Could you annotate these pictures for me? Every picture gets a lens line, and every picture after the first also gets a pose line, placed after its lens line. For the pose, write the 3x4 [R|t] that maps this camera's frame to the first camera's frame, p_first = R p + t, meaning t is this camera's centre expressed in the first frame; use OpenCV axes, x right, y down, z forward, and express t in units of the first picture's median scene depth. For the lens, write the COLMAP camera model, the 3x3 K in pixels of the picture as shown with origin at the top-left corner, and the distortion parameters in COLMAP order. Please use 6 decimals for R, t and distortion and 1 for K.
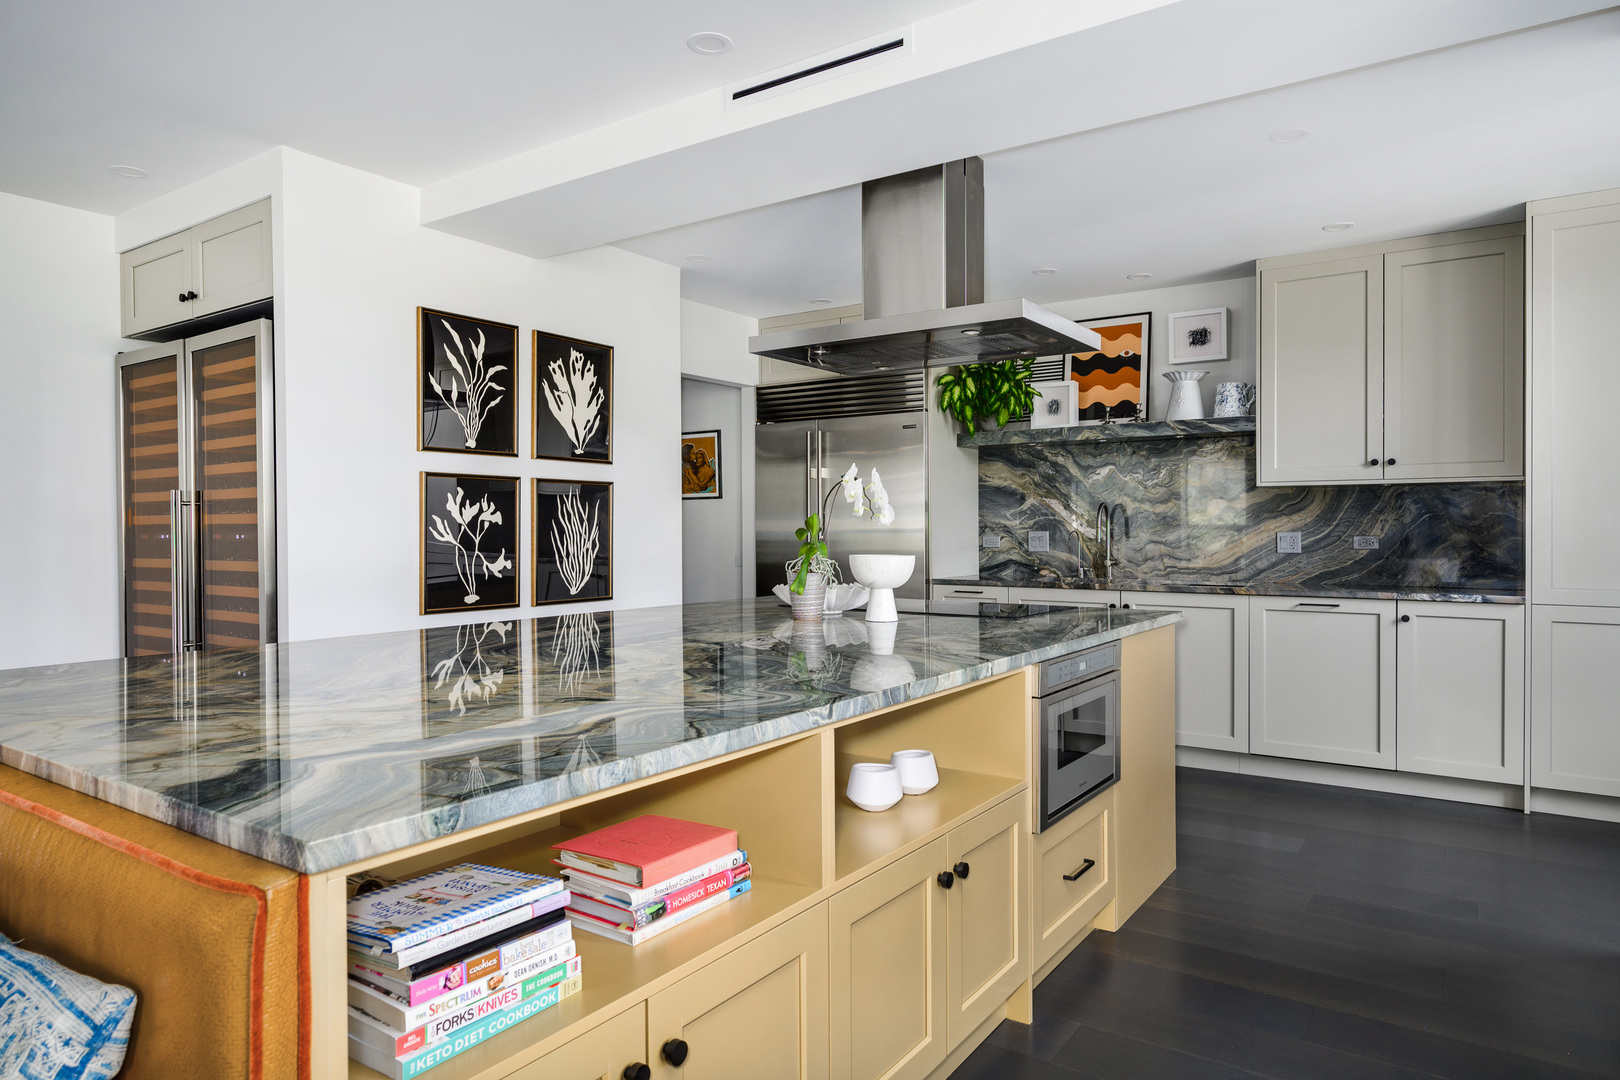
lens RADIAL K [[978.3, 0, 807.4], [0, 978.3, 541.7], [0, 0, 1]] dist [0.001436, 0.002184]
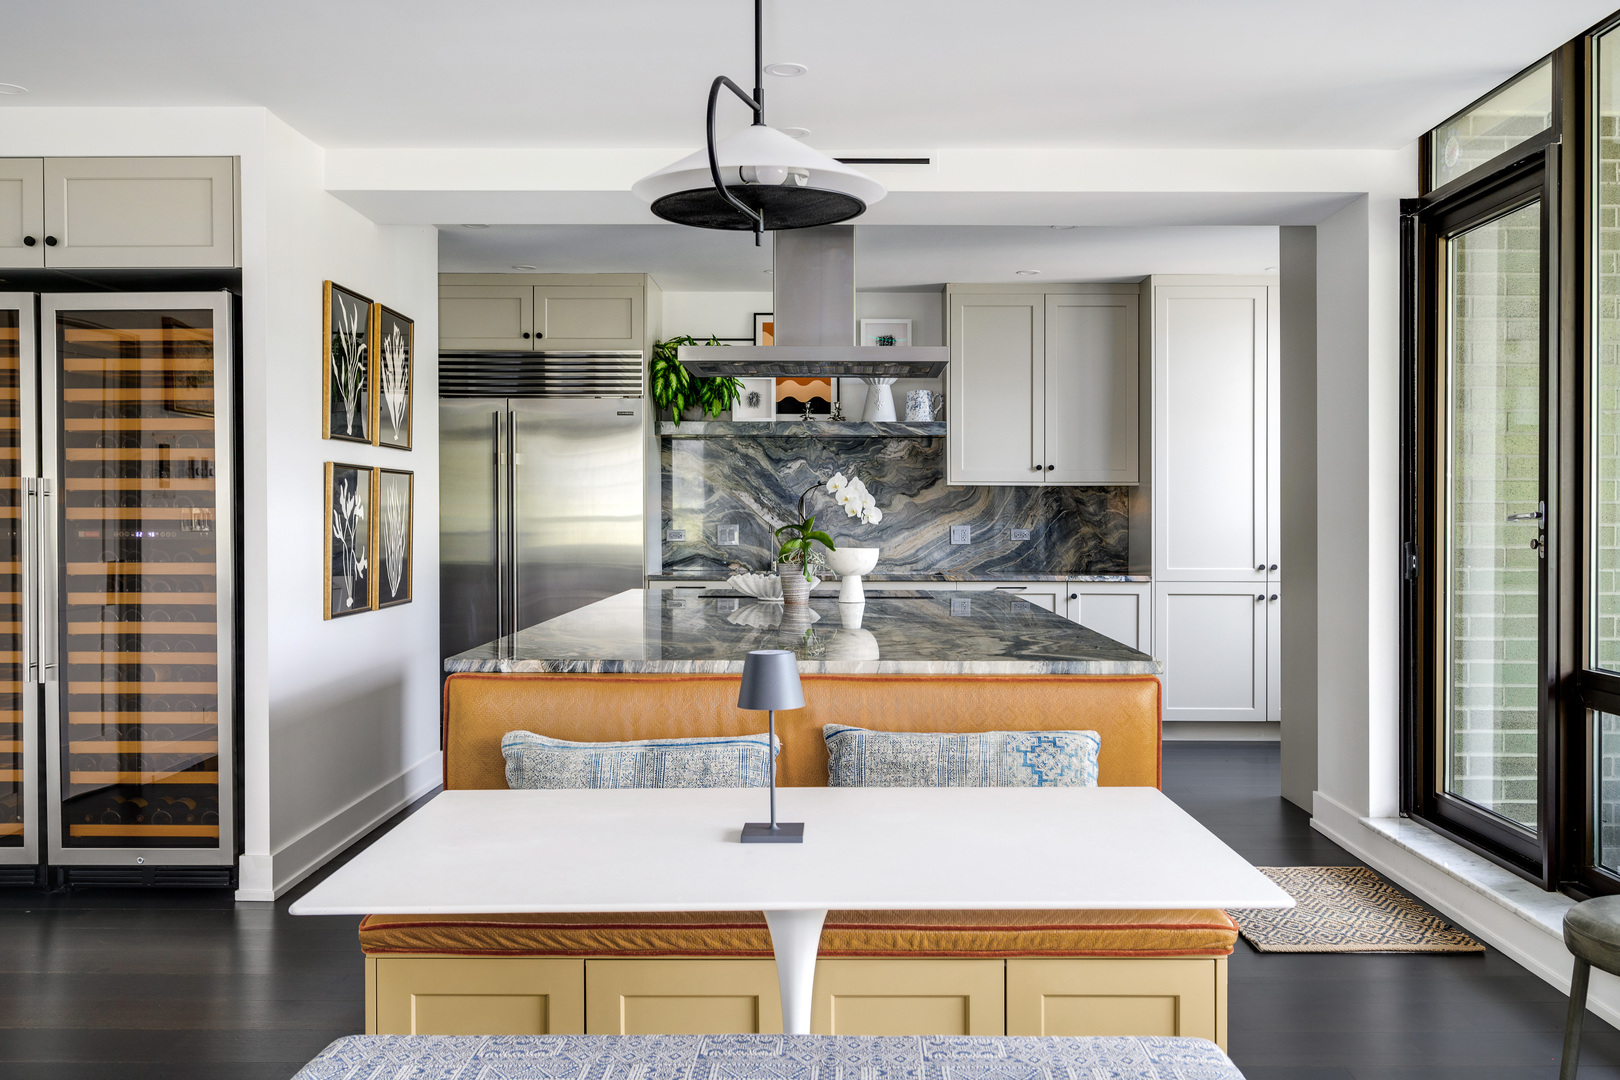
lens RADIAL K [[1456.6, 0, 812.4], [0, 1456.6, 531.4], [0, 0, 1]] dist [0.014812, 0.001741]
pose [[0.824113, -0.002992, 0.566418, -0.612868], [0.003626, 0.999993, 0.000005, -0.004213], [-0.566414, 0.002050, 0.824118, -0.286933]]
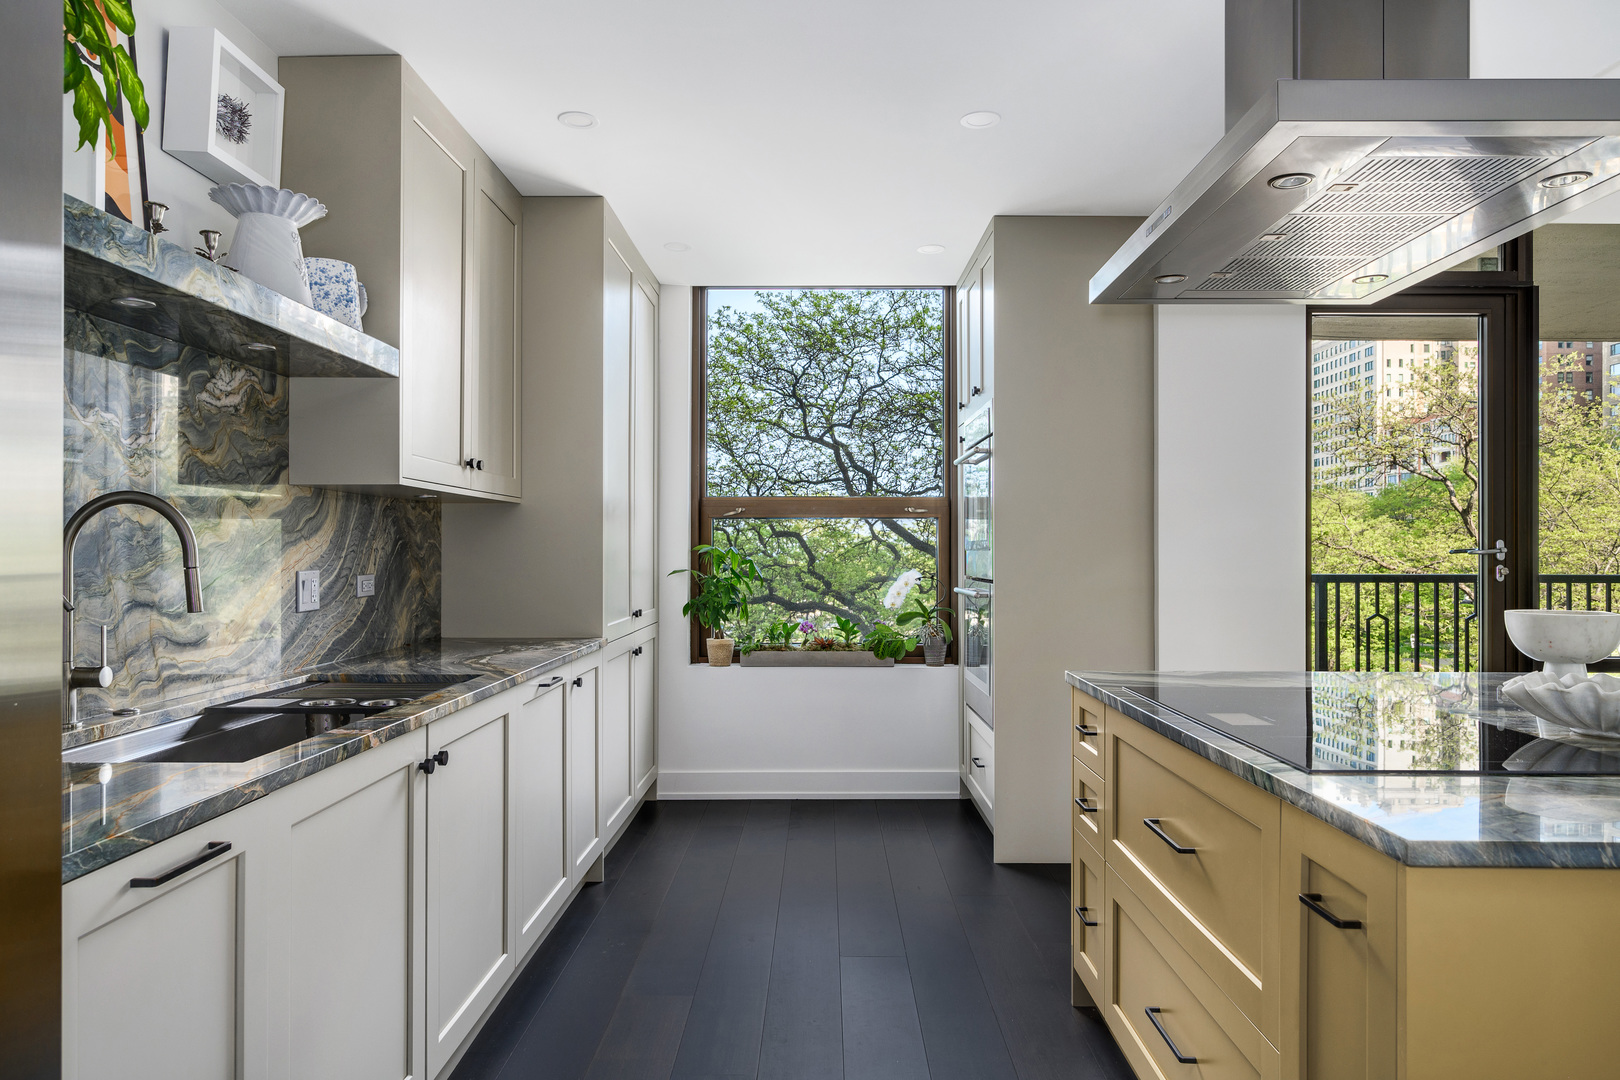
lens RADIAL K [[978.3, 0, 813.3], [0, 978.3, 543.0], [0, 0, 1]] dist [0.001436, 0.002184]
pose [[-0.556439, 0.007784, 0.830852, -0.102067], [0.011985, 0.999927, -0.001342, -0.021908], [-0.830802, 0.009211, -0.556492, 1.106915]]
